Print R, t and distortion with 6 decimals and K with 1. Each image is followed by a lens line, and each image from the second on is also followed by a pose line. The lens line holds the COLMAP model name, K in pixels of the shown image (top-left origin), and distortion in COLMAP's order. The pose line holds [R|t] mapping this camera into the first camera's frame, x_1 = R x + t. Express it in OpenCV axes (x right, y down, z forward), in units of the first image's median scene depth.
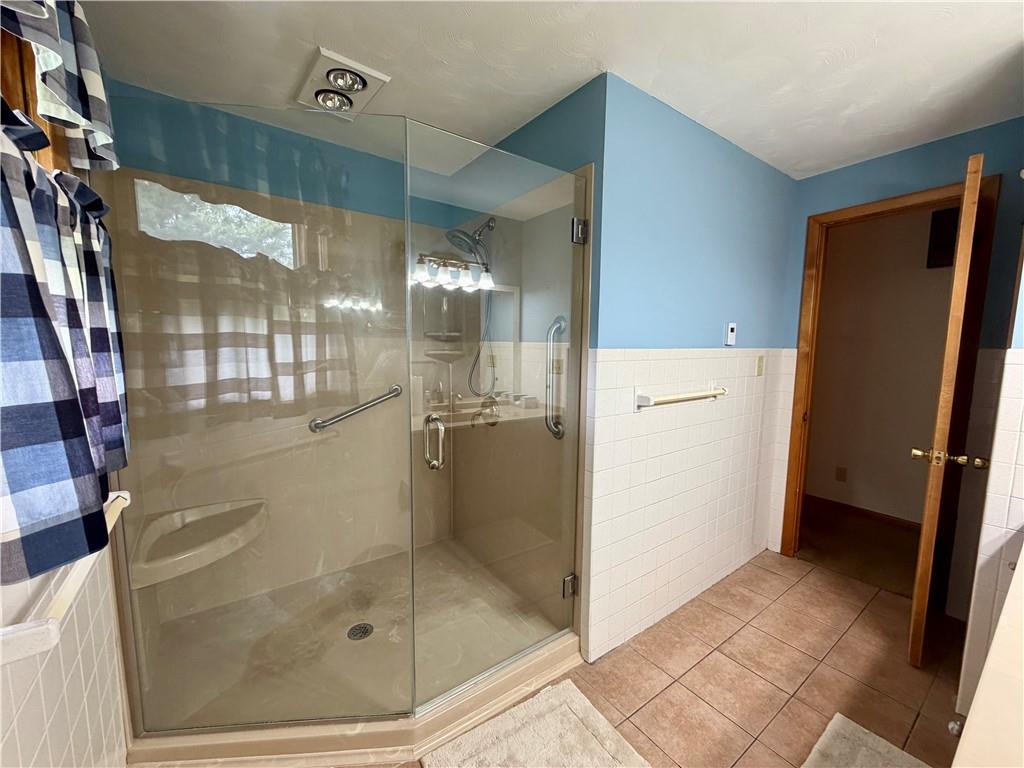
lens RADIAL K [[408.2, 0, 512.0], [0, 408.2, 384.0], [0, 0, 1]] dist [0.000120, 0.000001]
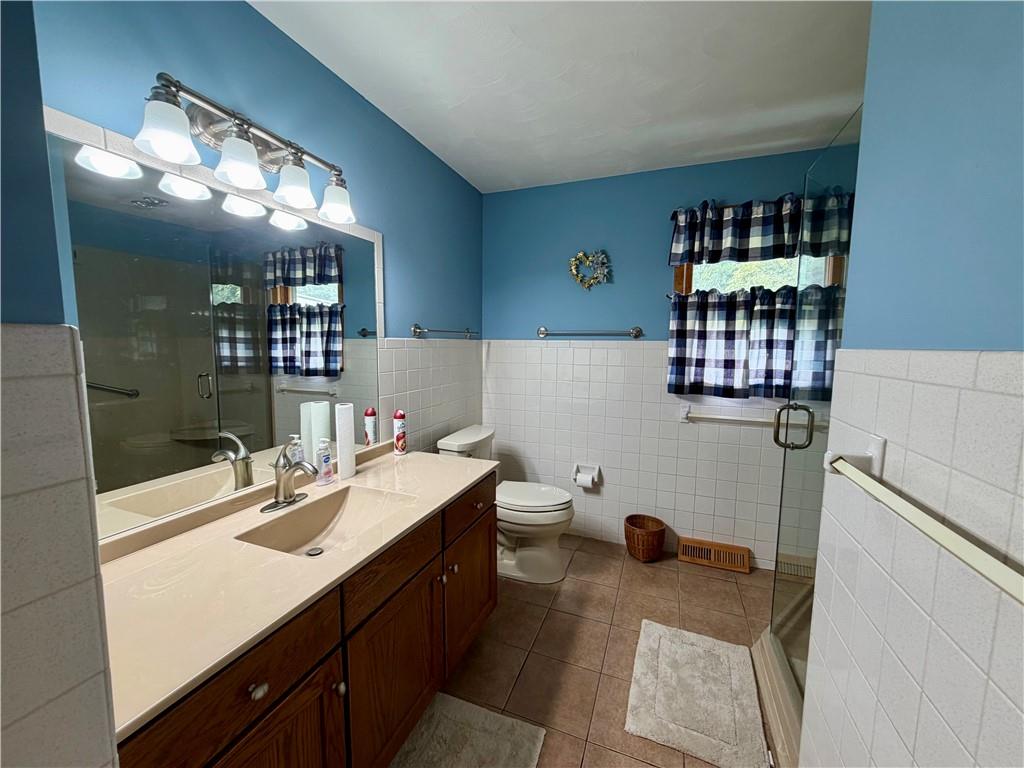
lens RADIAL K [[408.2, 0, 512.0], [0, 408.2, 384.0], [0, 0, 1]] dist [0.000120, 0.000001]
pose [[0.546763, 0.083526, -0.833111, 2.197121], [-0.097346, 0.994605, 0.035830, -0.064529], [0.831609, 0.061510, 0.551944, 0.828430]]
